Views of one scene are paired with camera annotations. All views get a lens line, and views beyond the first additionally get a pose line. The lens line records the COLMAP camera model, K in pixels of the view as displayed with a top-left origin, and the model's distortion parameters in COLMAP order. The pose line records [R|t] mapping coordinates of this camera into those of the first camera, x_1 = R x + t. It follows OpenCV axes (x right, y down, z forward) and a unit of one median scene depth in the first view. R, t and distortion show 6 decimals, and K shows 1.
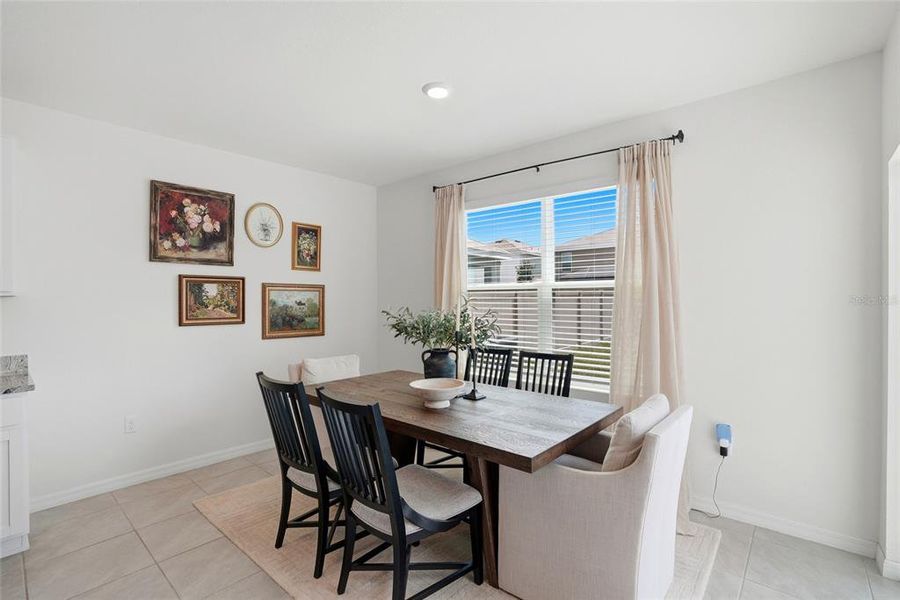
lens RADIAL K [[423.5, 0, 451.8], [0, 423.5, 299.9], [0, 0, 1]] dist [-0.074089, 0.033858]
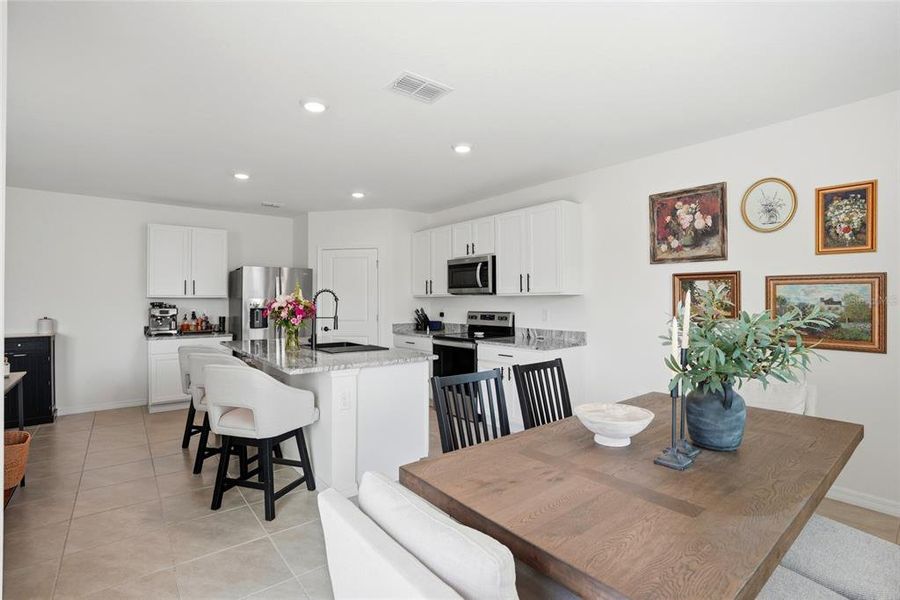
lens RADIAL K [[423.5, 0, 451.8], [0, 423.5, 299.9], [0, 0, 1]] dist [-0.074089, 0.033858]
pose [[-0.168374, 0.005748, -0.985707, 0.490687], [0.002897, 0.999982, 0.005336, 0.000116], [0.985719, -0.001958, -0.168387, 0.576285]]
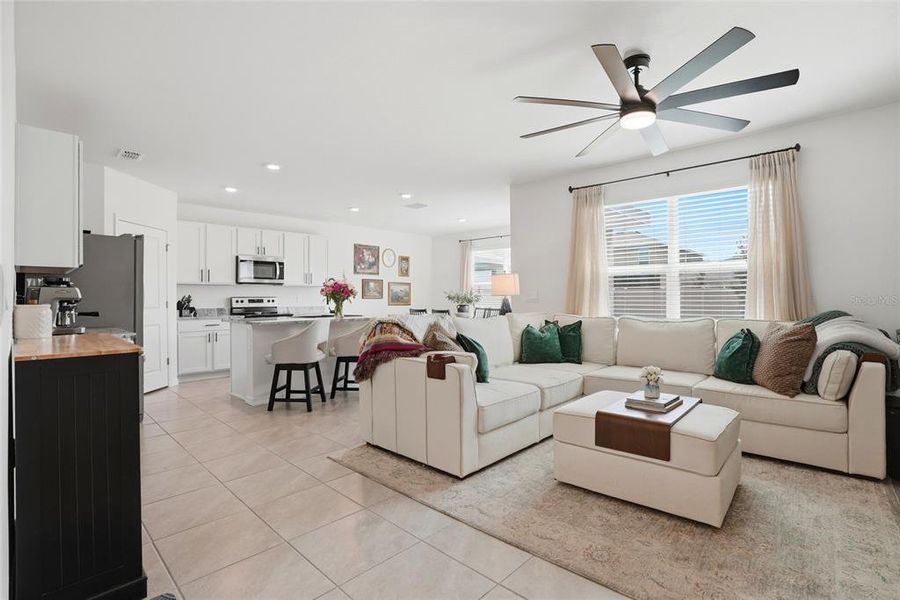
lens RADIAL K [[431.0, 0, 445.5], [0, 431.0, 292.5], [0, 0, 1]] dist [-0.041965, 0.000197]
pose [[0.998335, -0.000361, -0.057690, 0.019764], [-0.000350, 0.999924, -0.012312, 0.055402], [0.057690, 0.012311, 0.998259, -1.596928]]
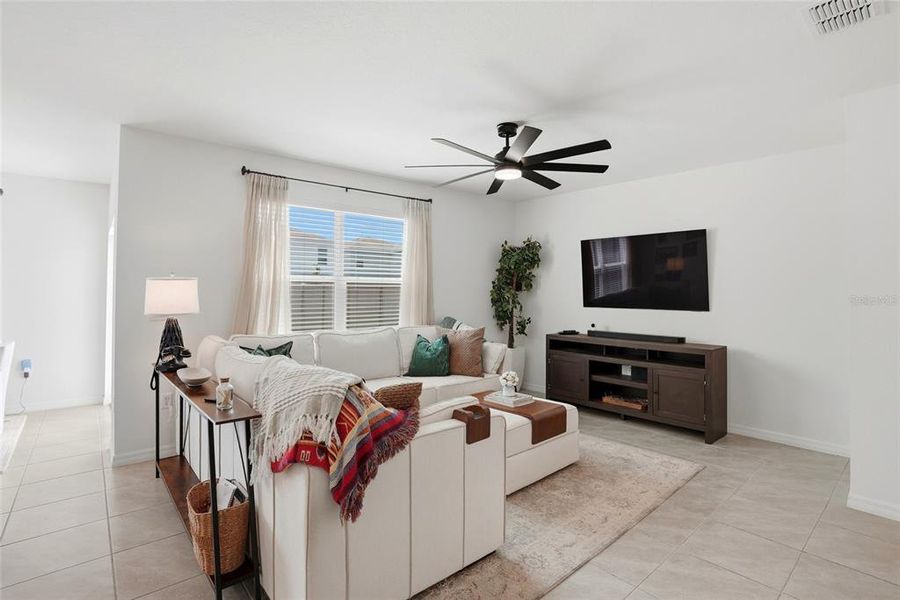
lens RADIAL K [[438.9, 0, 459.6], [0, 438.9, 288.6], [0, 0, 1]] dist [-0.036008, 0.000401]
pose [[0.137724, 0.009179, 0.990428, -0.665760], [-0.004211, 0.999953, -0.008681, -0.000275], [-0.990462, -0.002975, 0.137757, -0.829014]]
